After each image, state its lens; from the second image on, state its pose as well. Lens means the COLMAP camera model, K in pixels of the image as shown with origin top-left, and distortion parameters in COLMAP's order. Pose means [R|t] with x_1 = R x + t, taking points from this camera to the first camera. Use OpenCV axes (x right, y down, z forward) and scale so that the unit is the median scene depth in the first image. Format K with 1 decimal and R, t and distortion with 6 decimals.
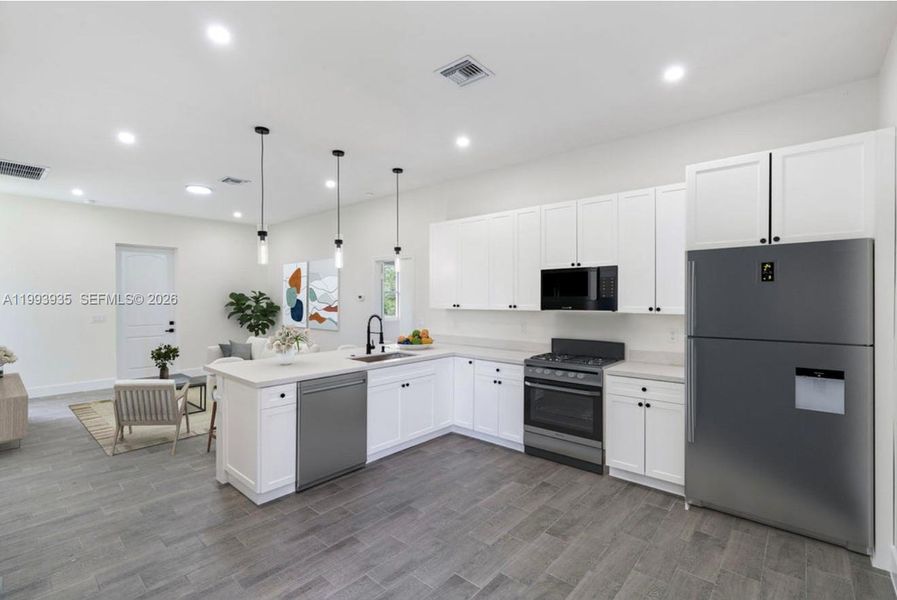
lens RADIAL K [[424.6, 0, 456.4], [0, 424.6, 299.9], [0, 0, 1]] dist [-0.001641, 0.000607]
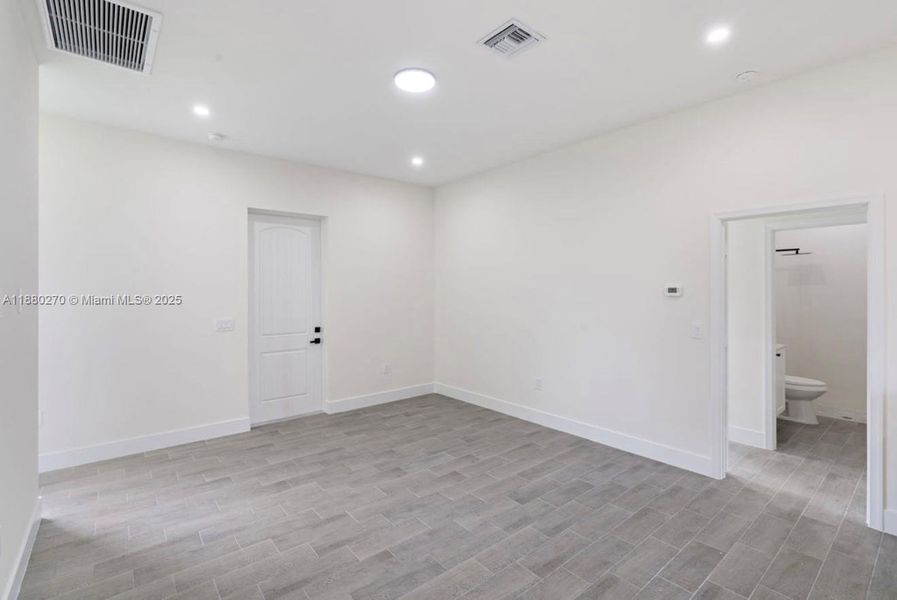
lens RADIAL K [[424.6, 0, 443.6], [0, 424.6, 295.4], [0, 0, 1]] dist [-0.001641, 0.000607]
pose [[0.984414, 0.002867, -0.175843, -0.362171], [-0.003617, 0.999986, -0.003943, 0.002462], [0.175829, 0.004517, 0.984410, 0.380280]]
